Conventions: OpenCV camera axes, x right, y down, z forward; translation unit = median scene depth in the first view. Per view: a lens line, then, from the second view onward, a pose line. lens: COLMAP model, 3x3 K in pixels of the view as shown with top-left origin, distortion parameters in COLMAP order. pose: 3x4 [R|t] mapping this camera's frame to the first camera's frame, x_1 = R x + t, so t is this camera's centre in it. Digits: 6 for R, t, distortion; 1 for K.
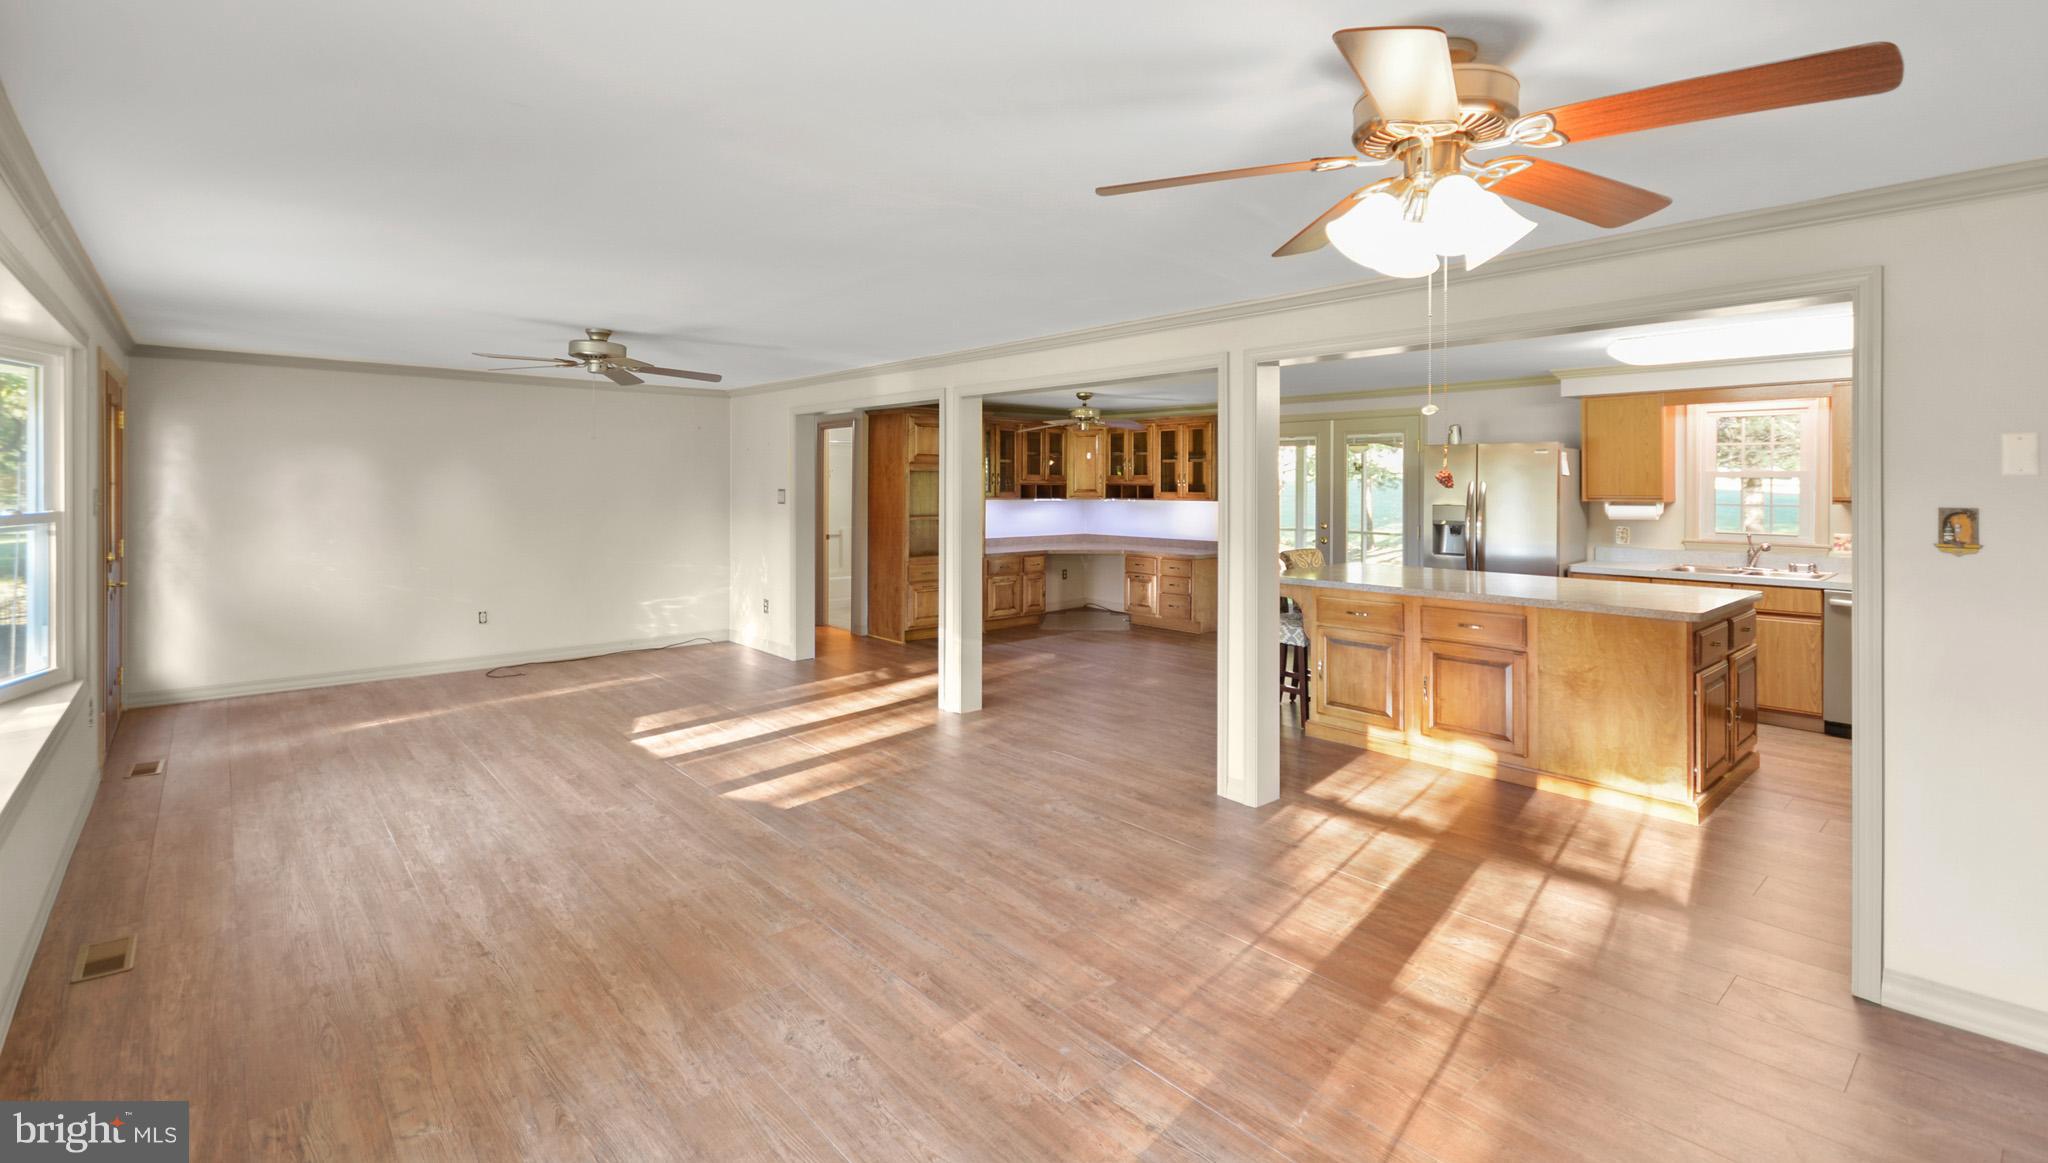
lens RADIAL K [[911.7, 0, 1020.8], [0, 911.7, 486.7], [0, 0, 1]] dist [0.001685, 0.014684]
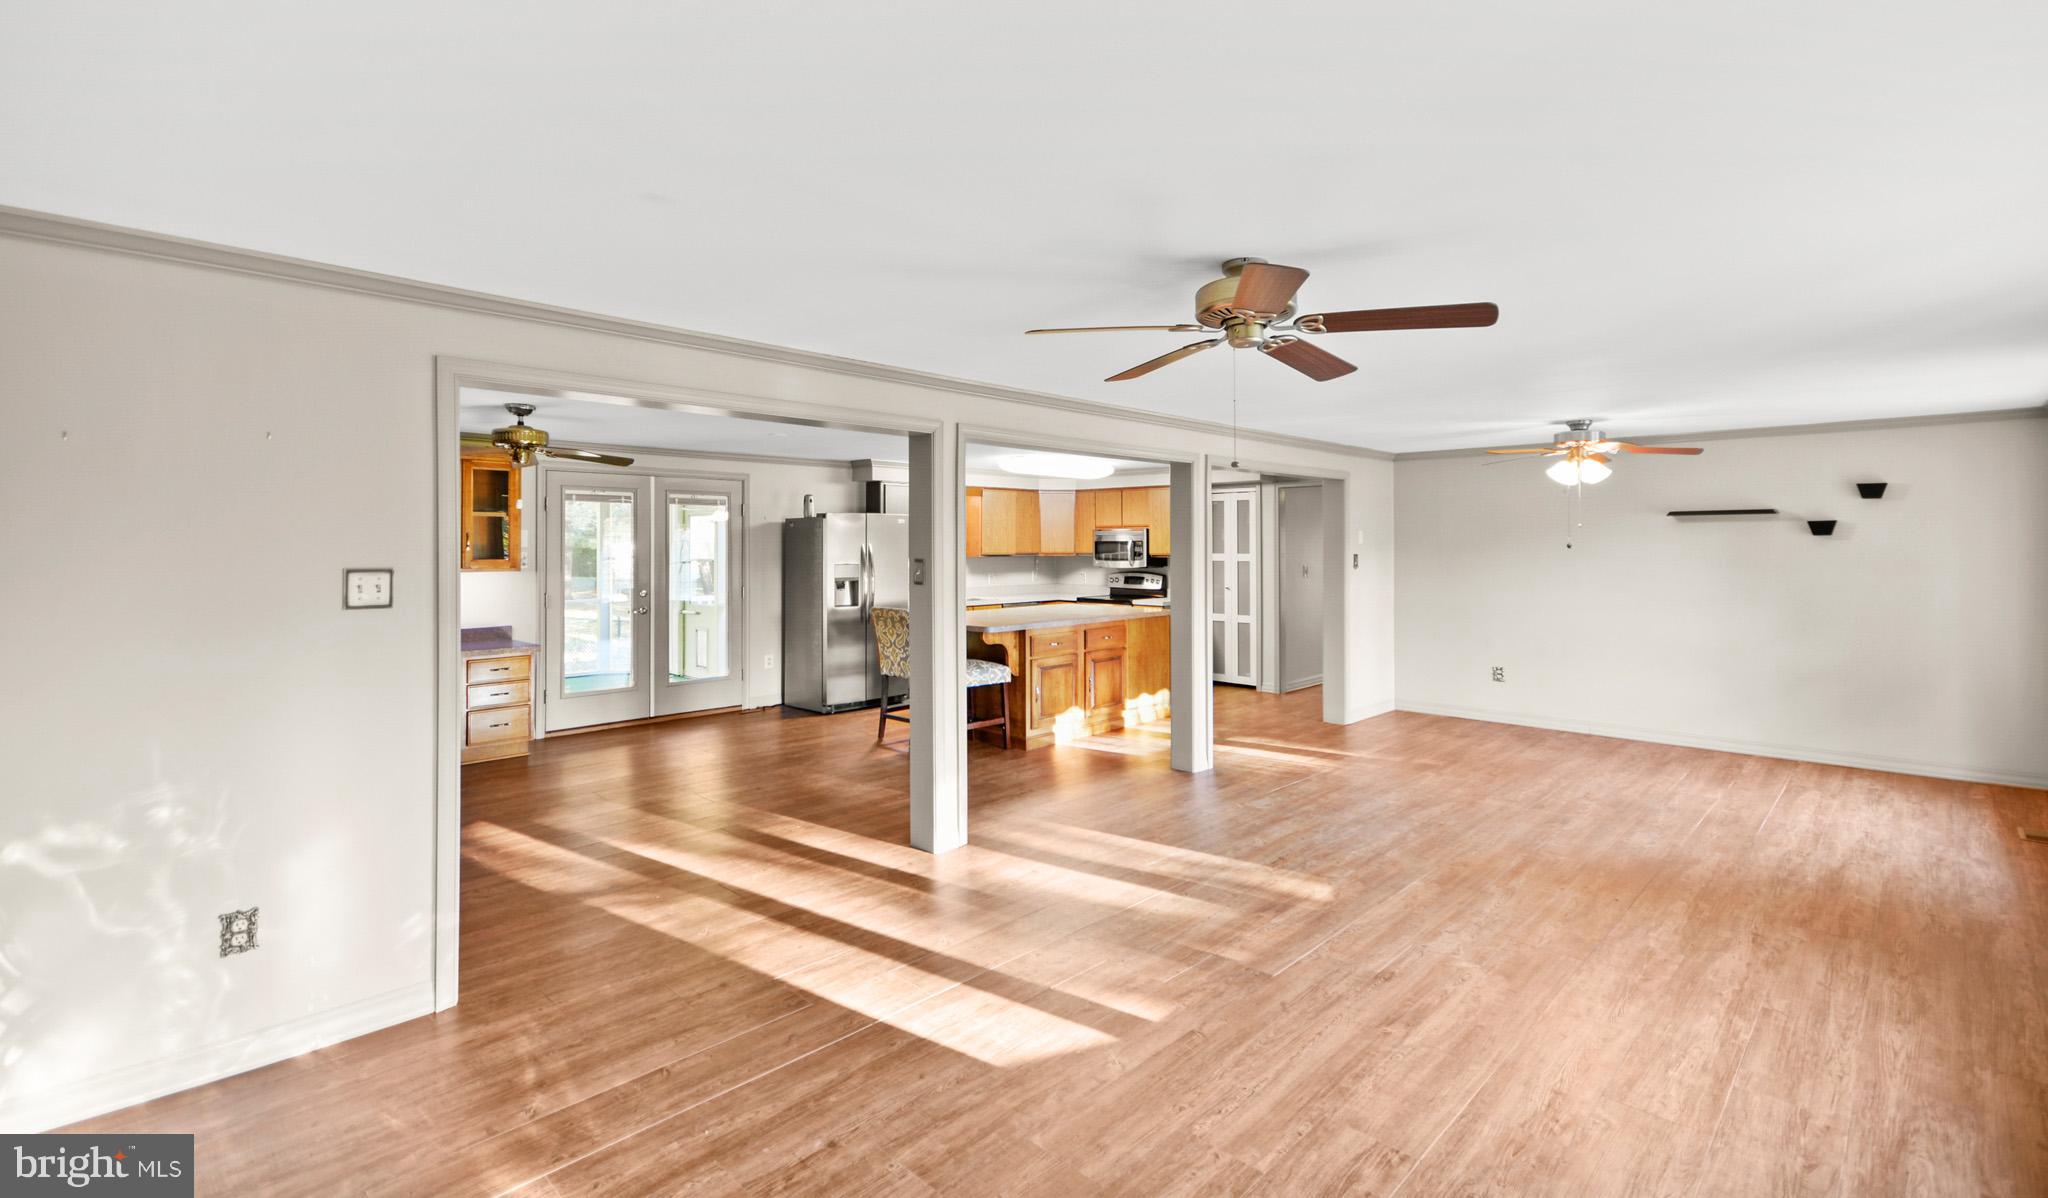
lens RADIAL K [[906.4, 0, 1019.7], [0, 906.4, 538.6], [0, 0, 1]] dist [0.012723, -0.008901]
pose [[-0.065362, 0.005060, 0.997849, -0.802527], [0.003499, 0.999982, -0.004842, -0.007379], [-0.997855, 0.003175, -0.065378, 0.952718]]
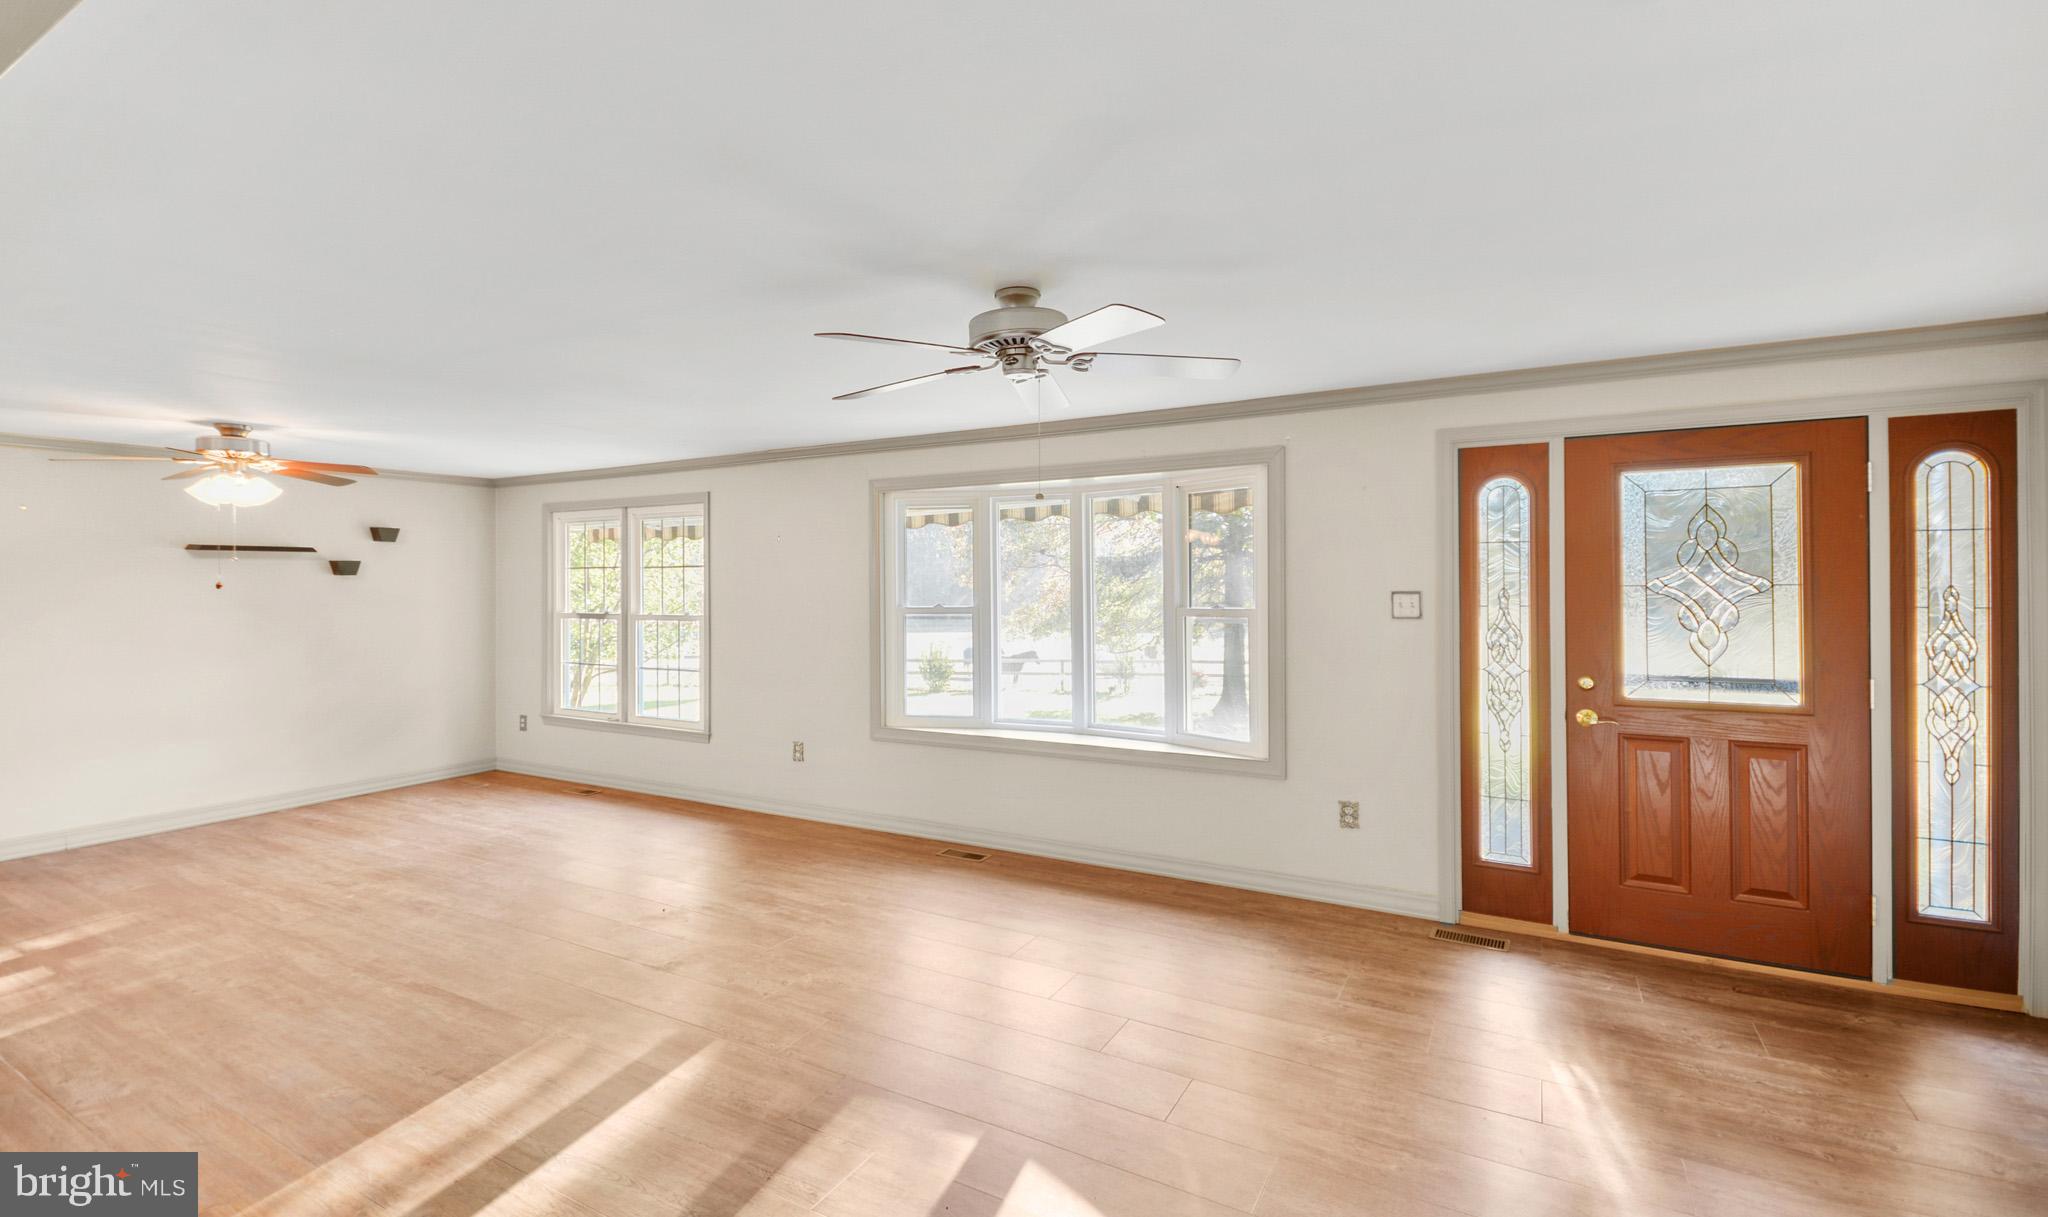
lens RADIAL K [[910.2, 0, 1020.5], [0, 910.2, 577.9], [0, 0, 1]] dist [0.036640, -0.022474]
pose [[-0.946935, -0.001677, -0.321421, -0.243714], [-0.000488, 0.999993, -0.003778, -0.006290], [0.321425, -0.003421, -0.946929, 1.234485]]
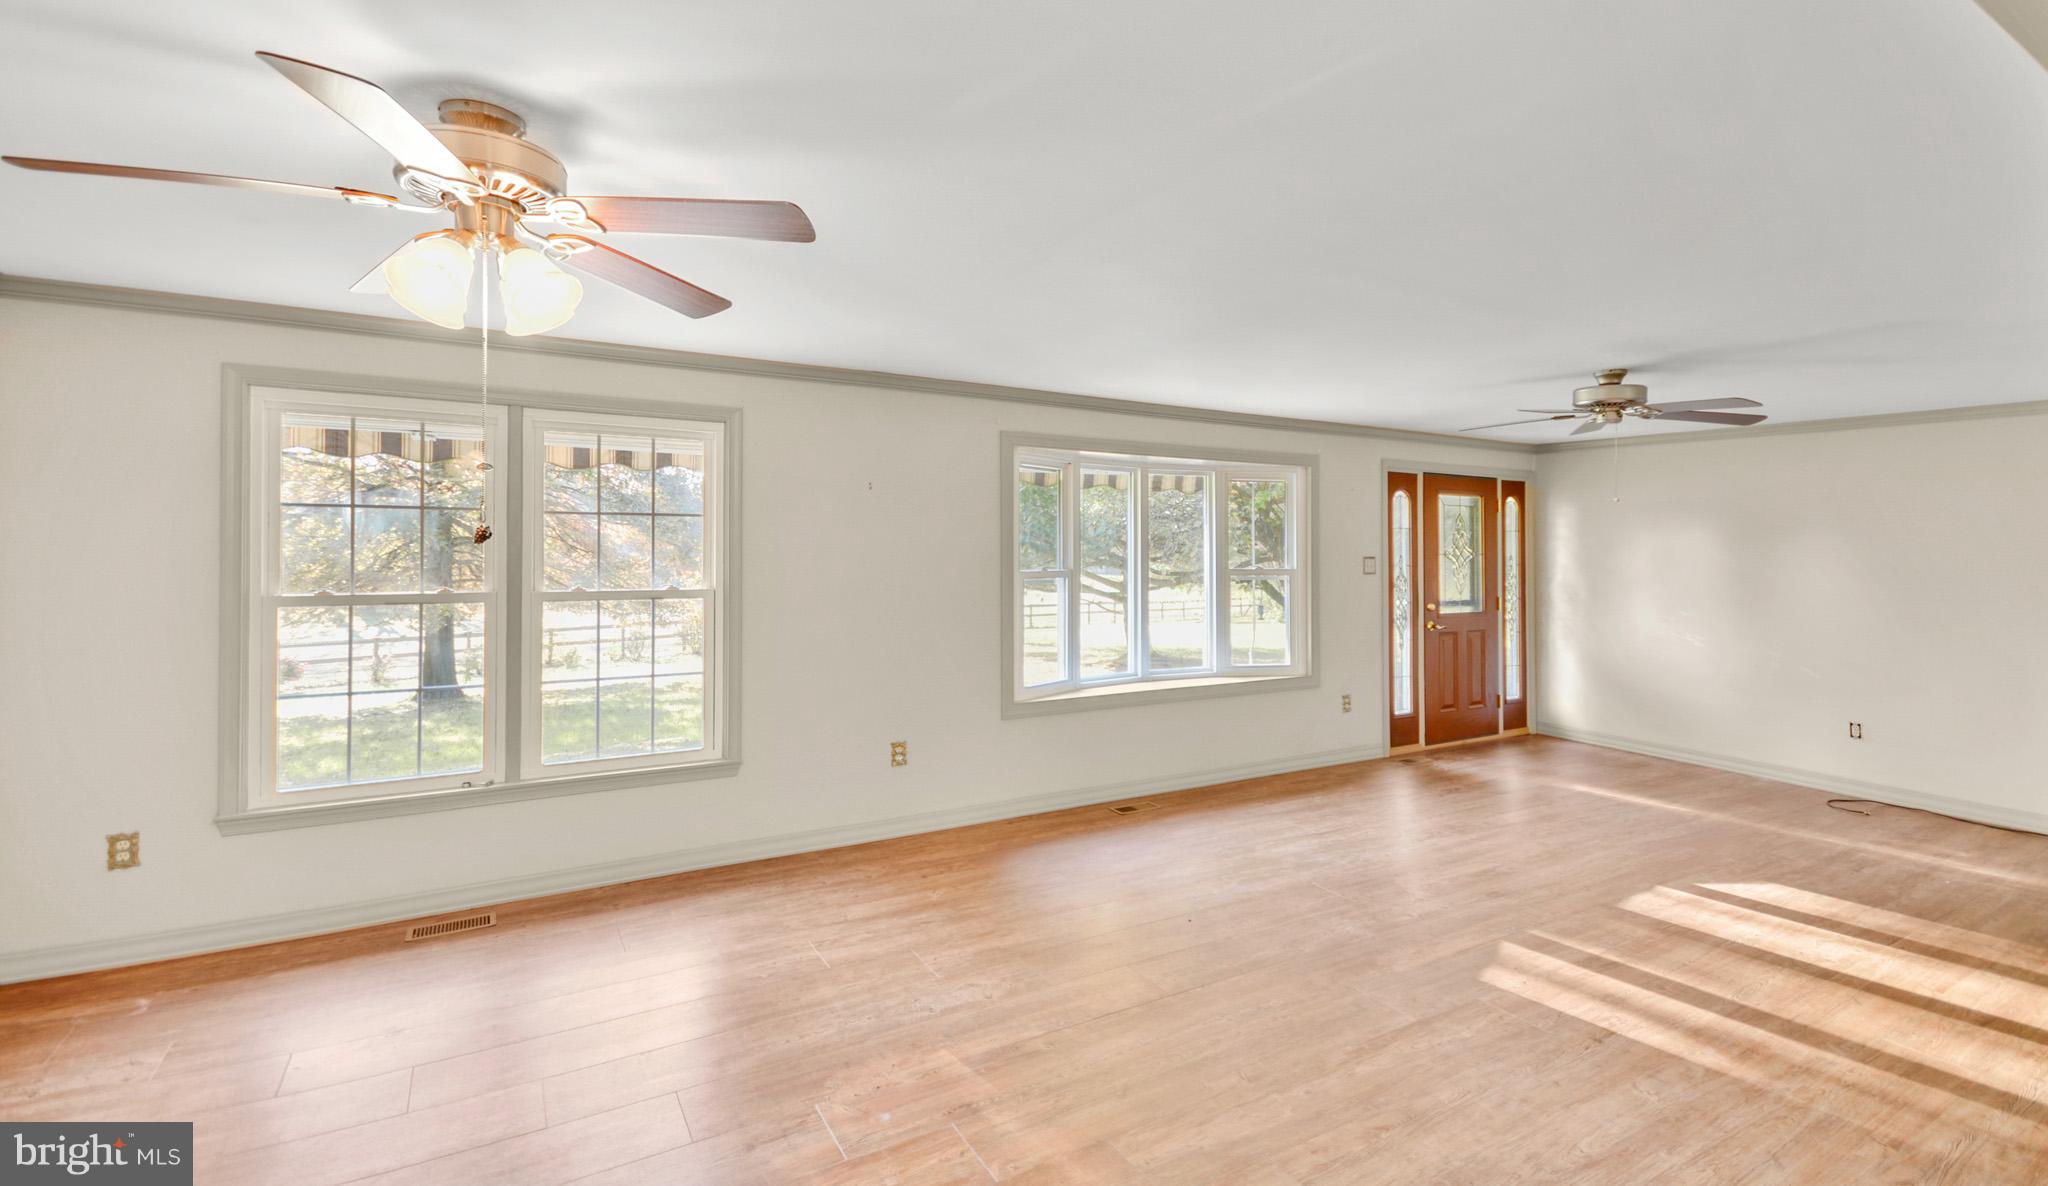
lens RADIAL K [[911.5, 0, 1017.1], [0, 911.5, 540.8], [0, 0, 1]] dist [0.025428, 0.000118]
pose [[-0.198855, -0.014255, -0.979925, 0.390074], [-0.013966, 0.999834, -0.011711, 0.000561], [0.979929, 0.011357, -0.199021, 0.515663]]
